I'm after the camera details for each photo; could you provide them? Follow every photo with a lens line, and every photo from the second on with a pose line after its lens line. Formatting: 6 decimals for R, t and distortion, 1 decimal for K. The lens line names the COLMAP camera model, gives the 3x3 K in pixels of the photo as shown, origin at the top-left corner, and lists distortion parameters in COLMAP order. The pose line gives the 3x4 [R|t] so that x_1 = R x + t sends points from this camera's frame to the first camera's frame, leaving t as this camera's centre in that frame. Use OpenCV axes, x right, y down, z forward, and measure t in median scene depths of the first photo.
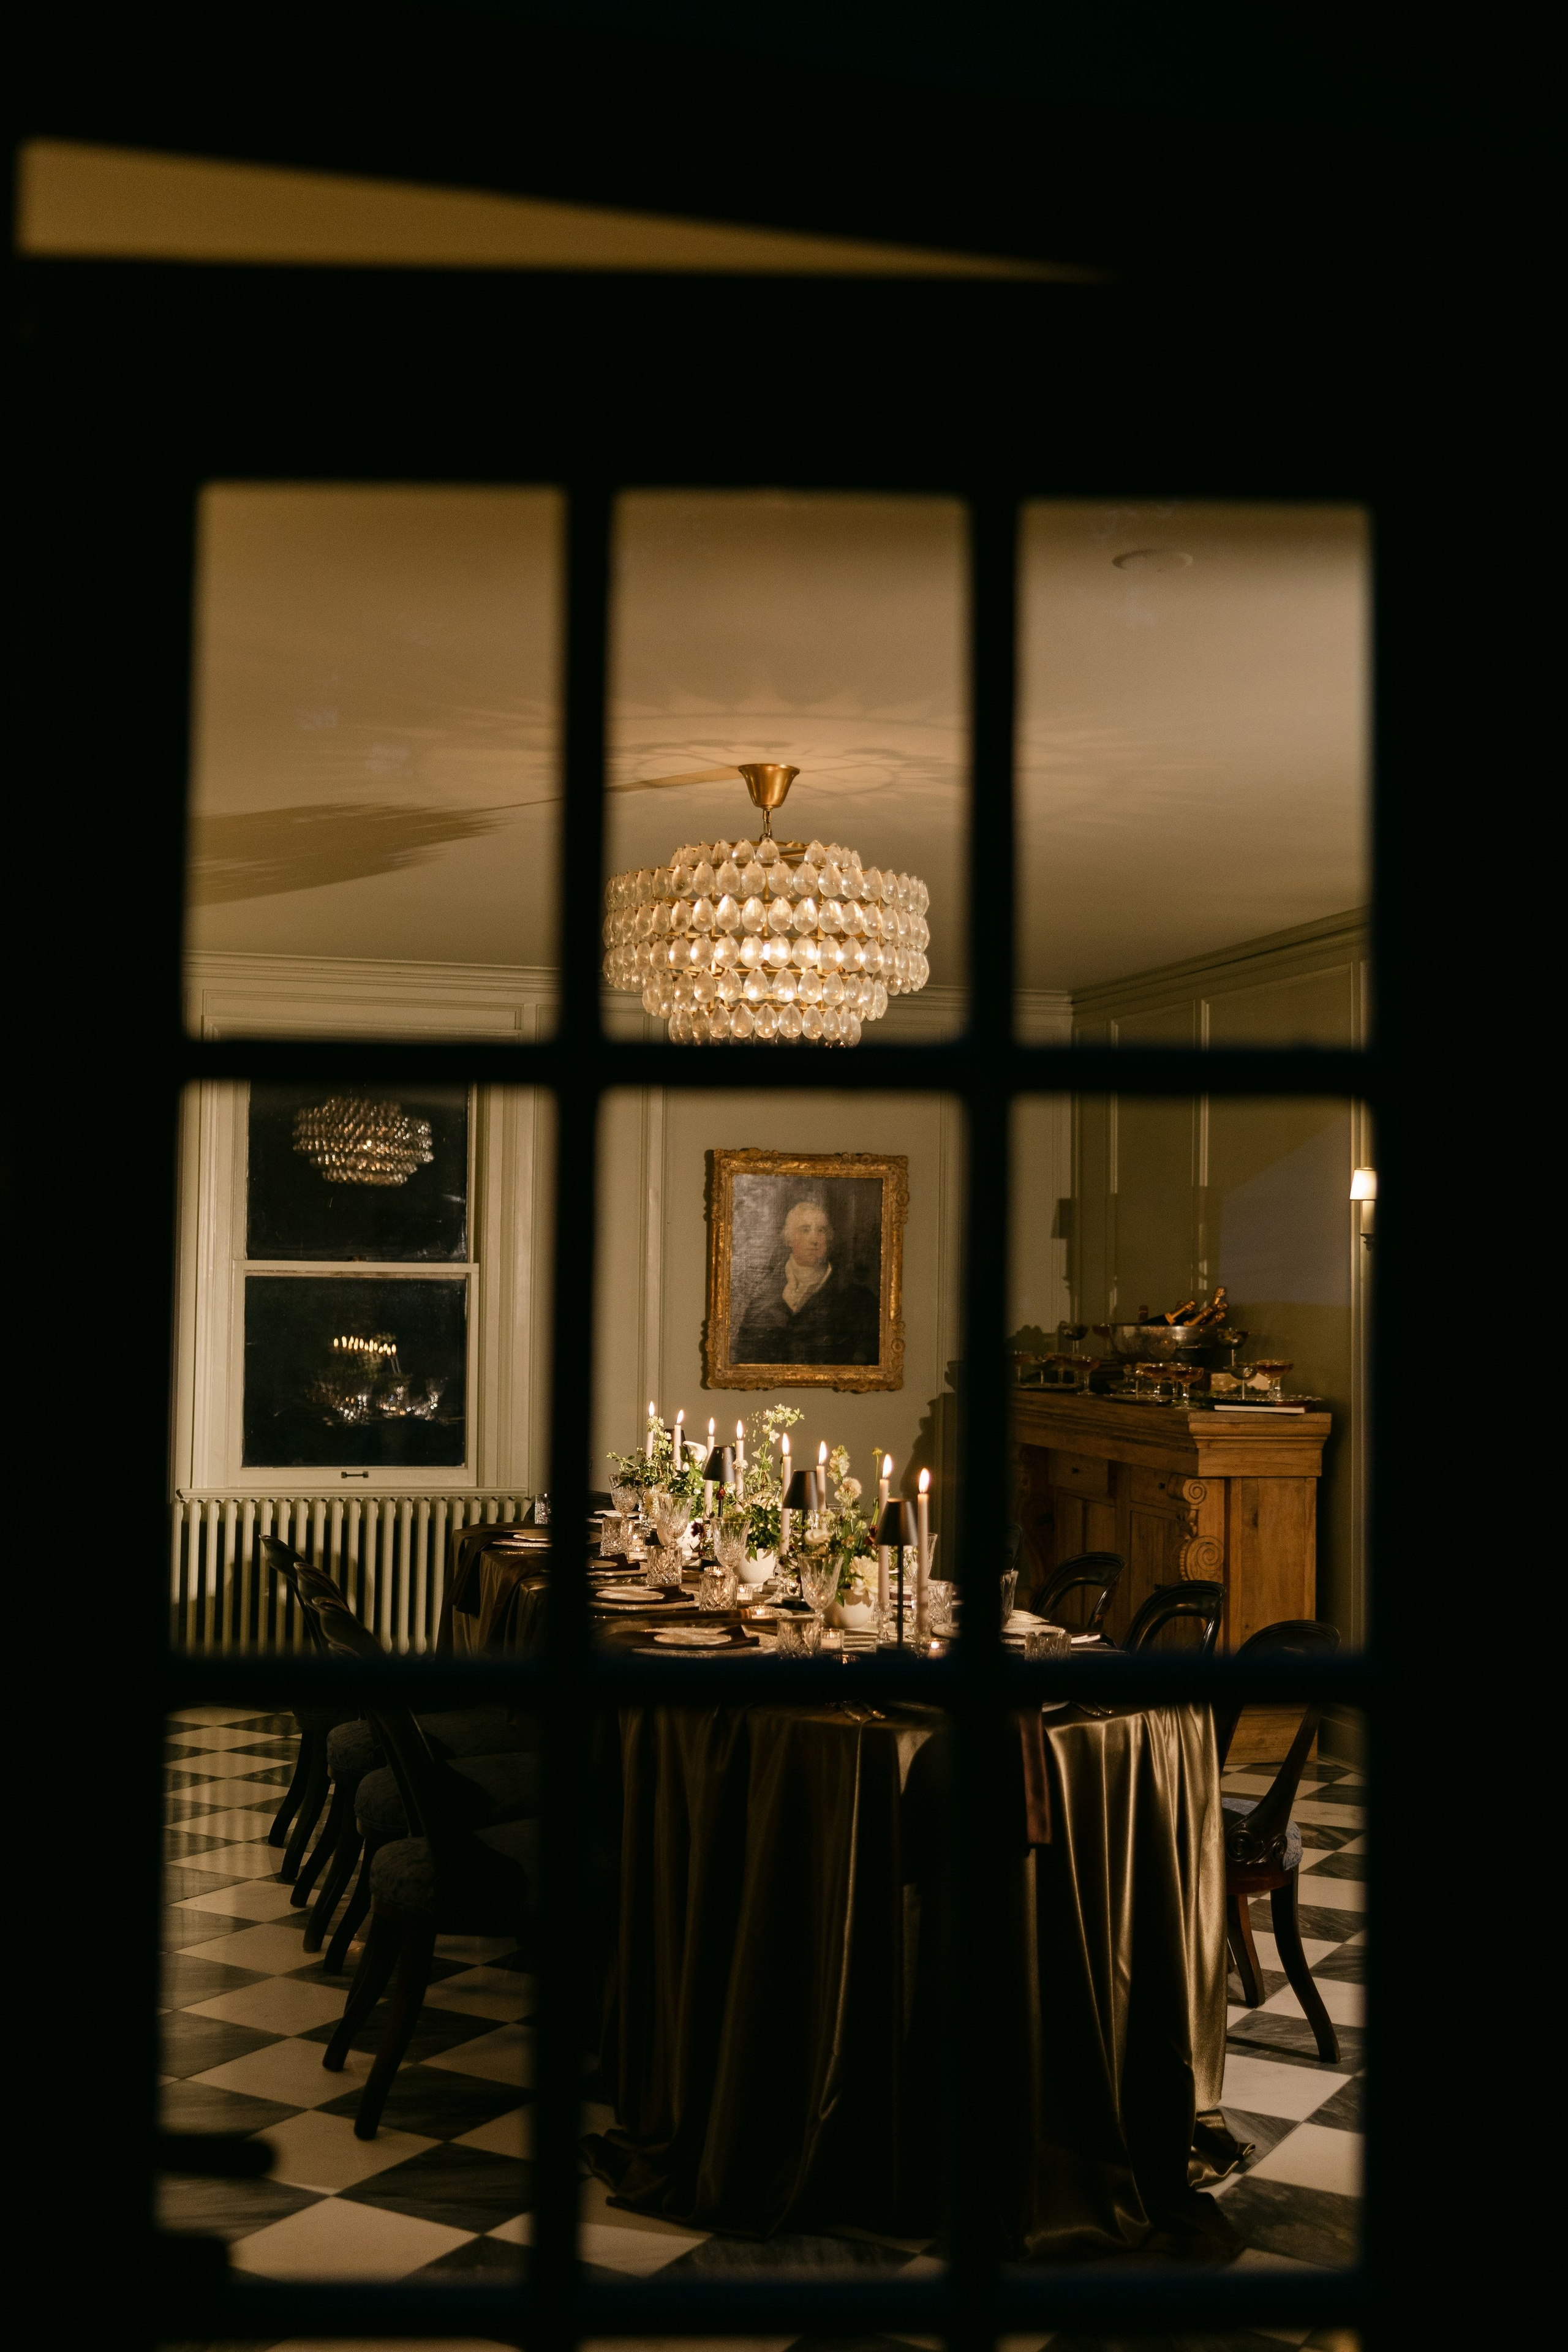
lens RADIAL K [[2610.3, 0, 774.9], [0, 2610.3, 1177.3], [0, 0, 1]] dist [-0.001408, 0.028931]
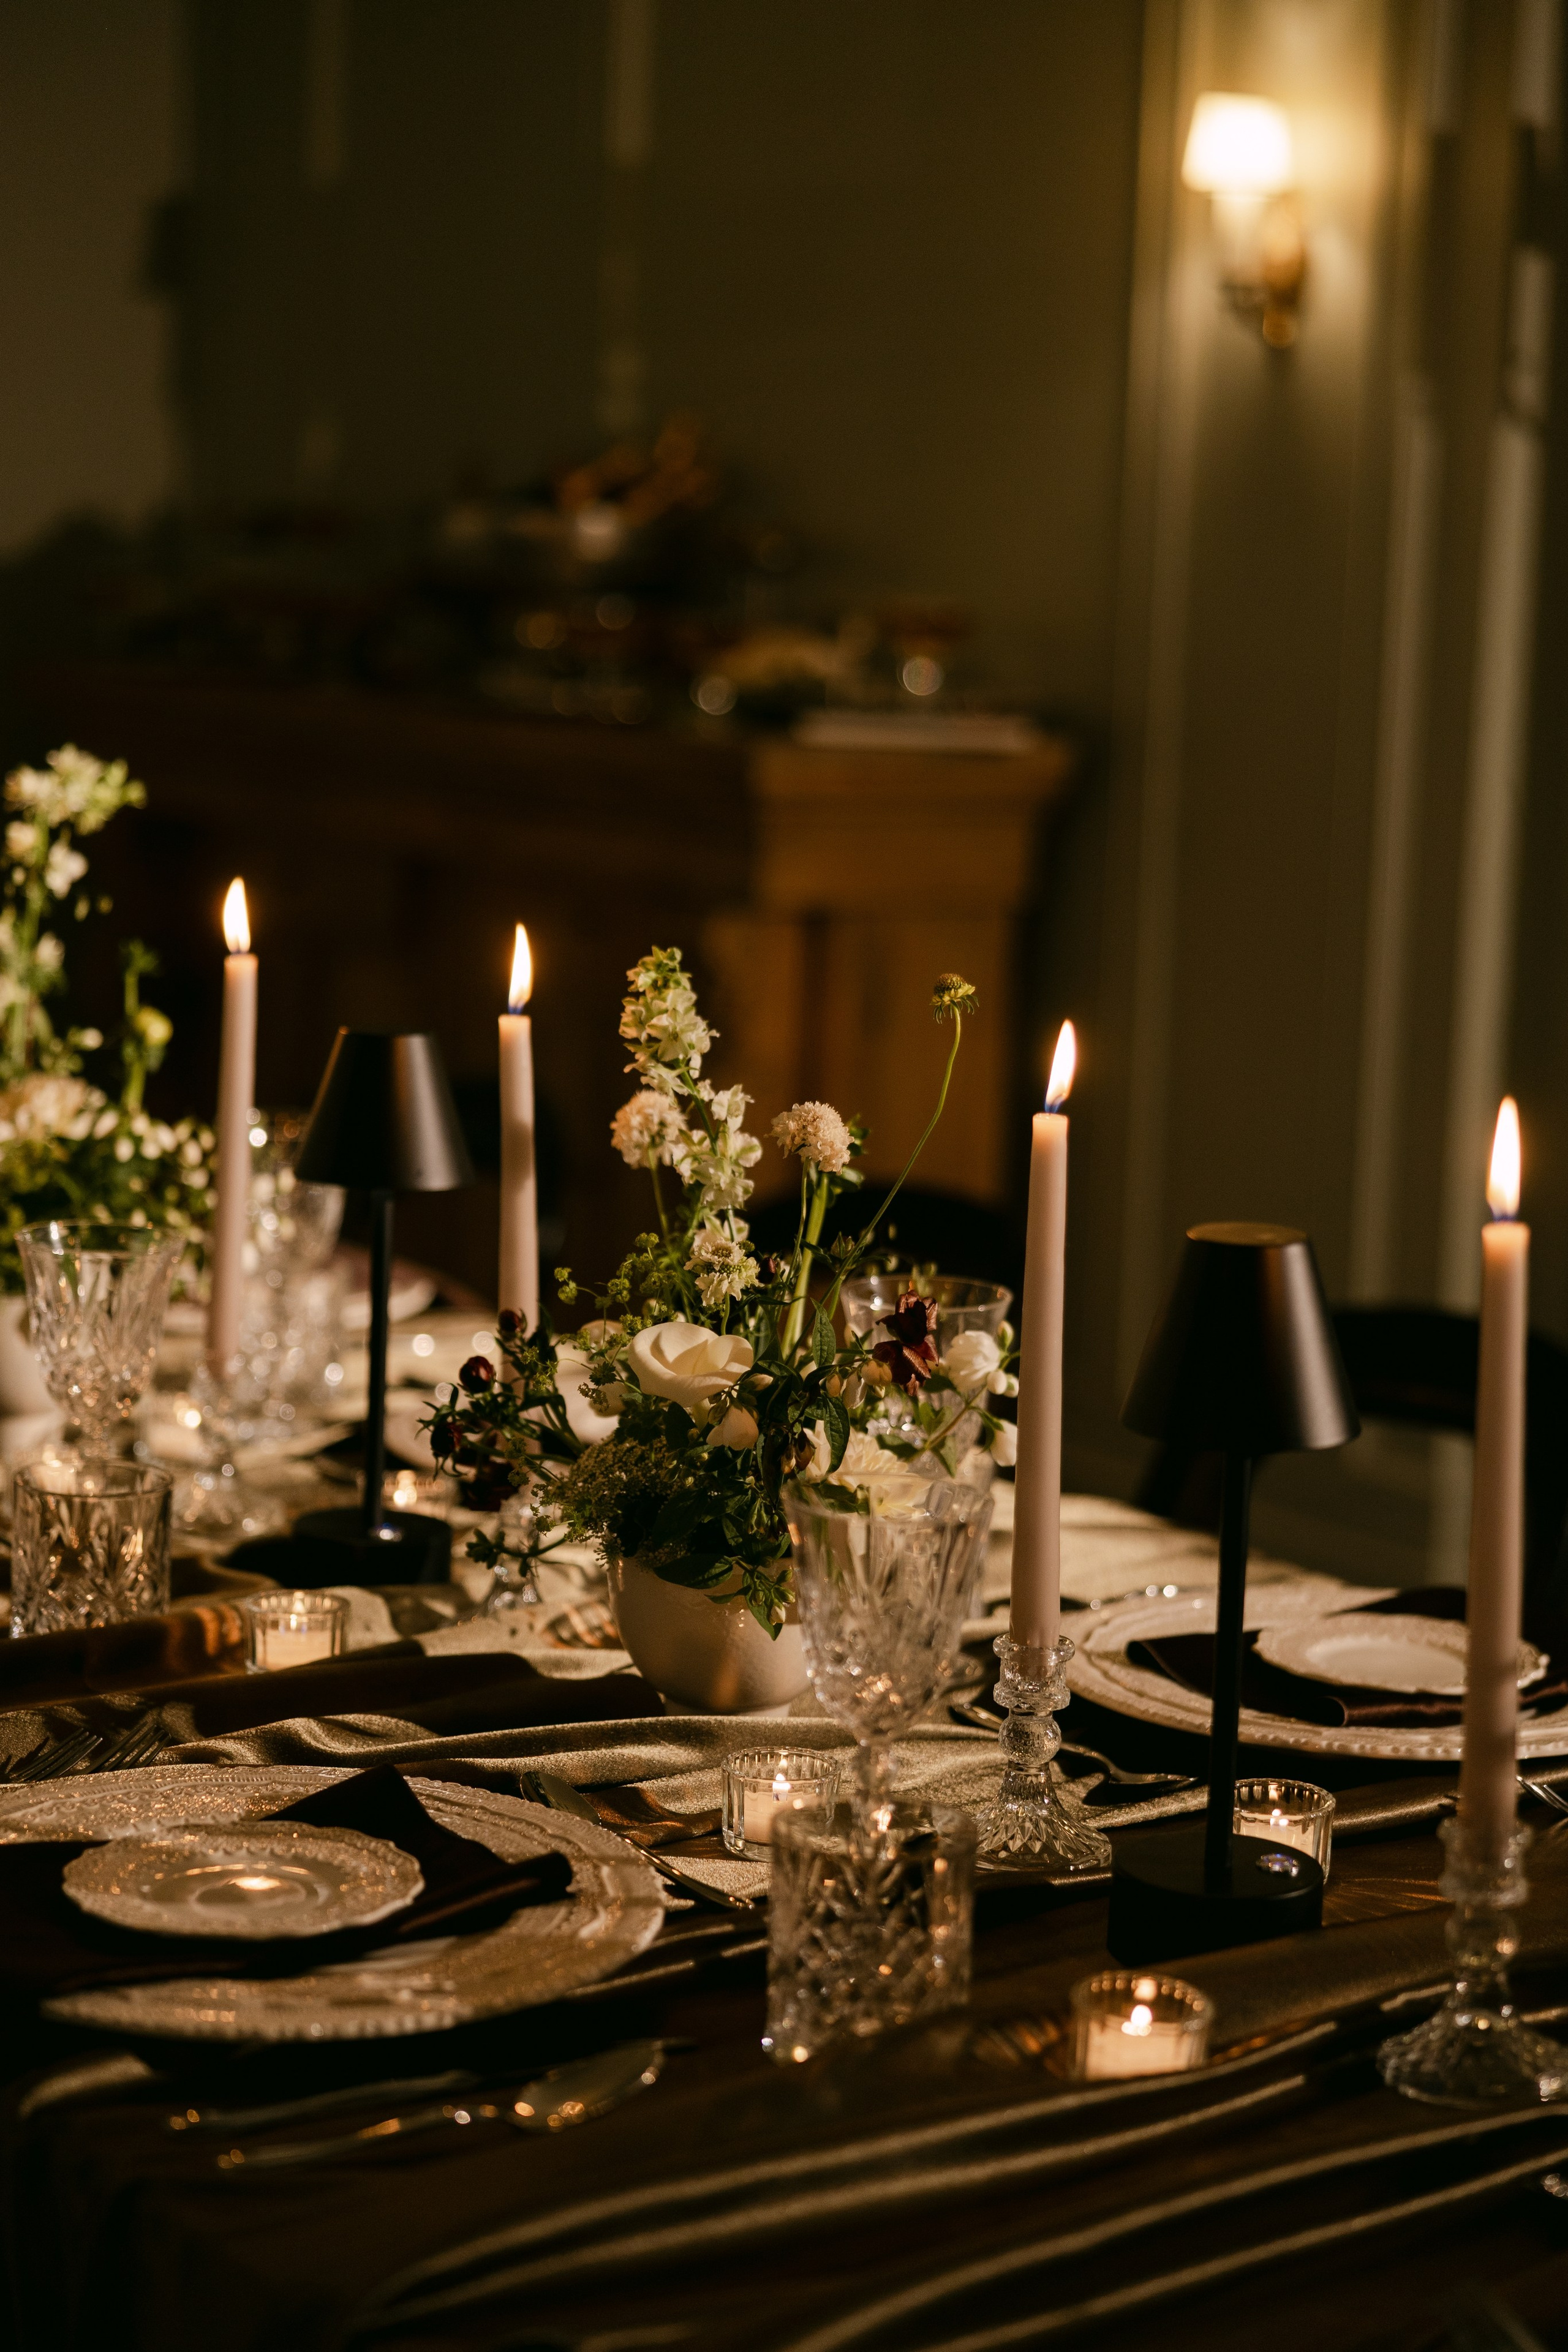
lens RADIAL K [[4425.9, 0, 784.0], [0, 4425.9, 1176.0], [0, 0, 1]] dist [-0.012331, -0.065584]
pose [[0.928729, -0.036128, 0.368994, -0.104810], [-0.037740, 0.980860, 0.191024, 0.041013], [-0.368833, -0.191336, 0.909590, 0.563176]]
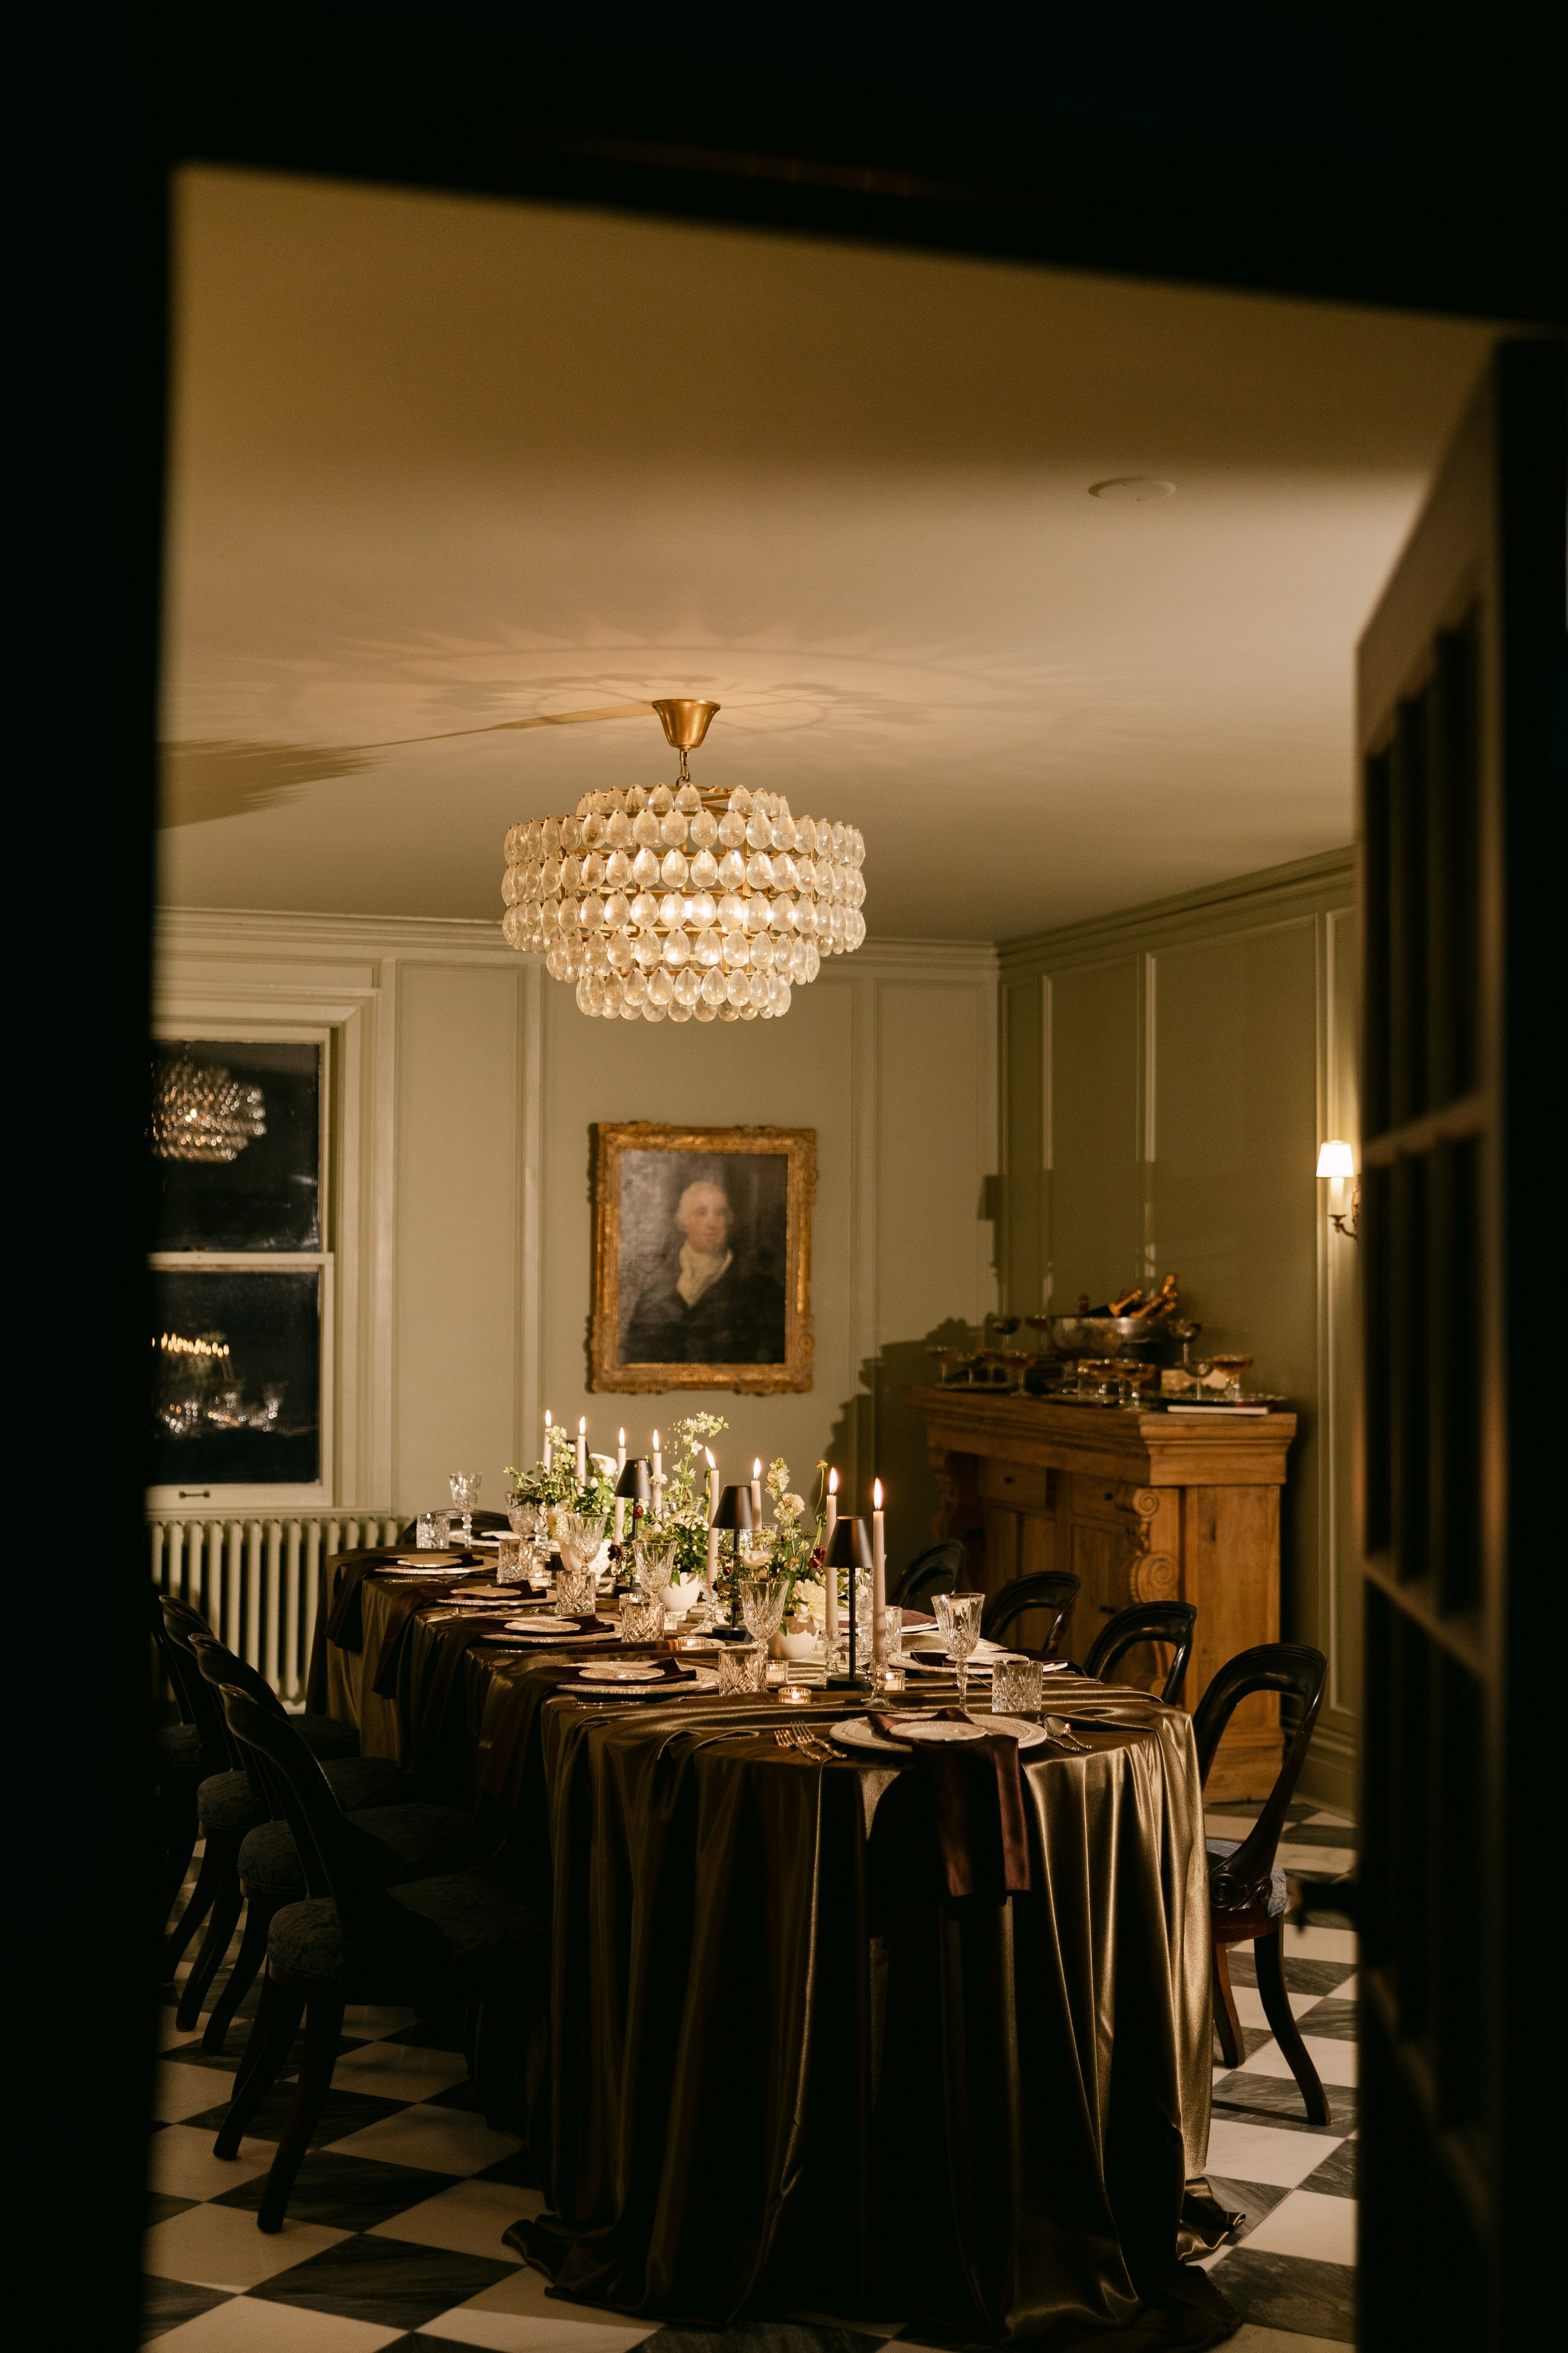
lens RADIAL K [[2993.6, 0, 784.0], [0, 2993.6, 1176.5], [0, 0, 1]] dist [0.012837, -0.004610]
pose [[0.998592, -0.006548, 0.052645, -0.024612], [0.005972, 0.999921, 0.011089, -0.005683], [-0.052714, -0.010759, 0.998552, -0.032173]]
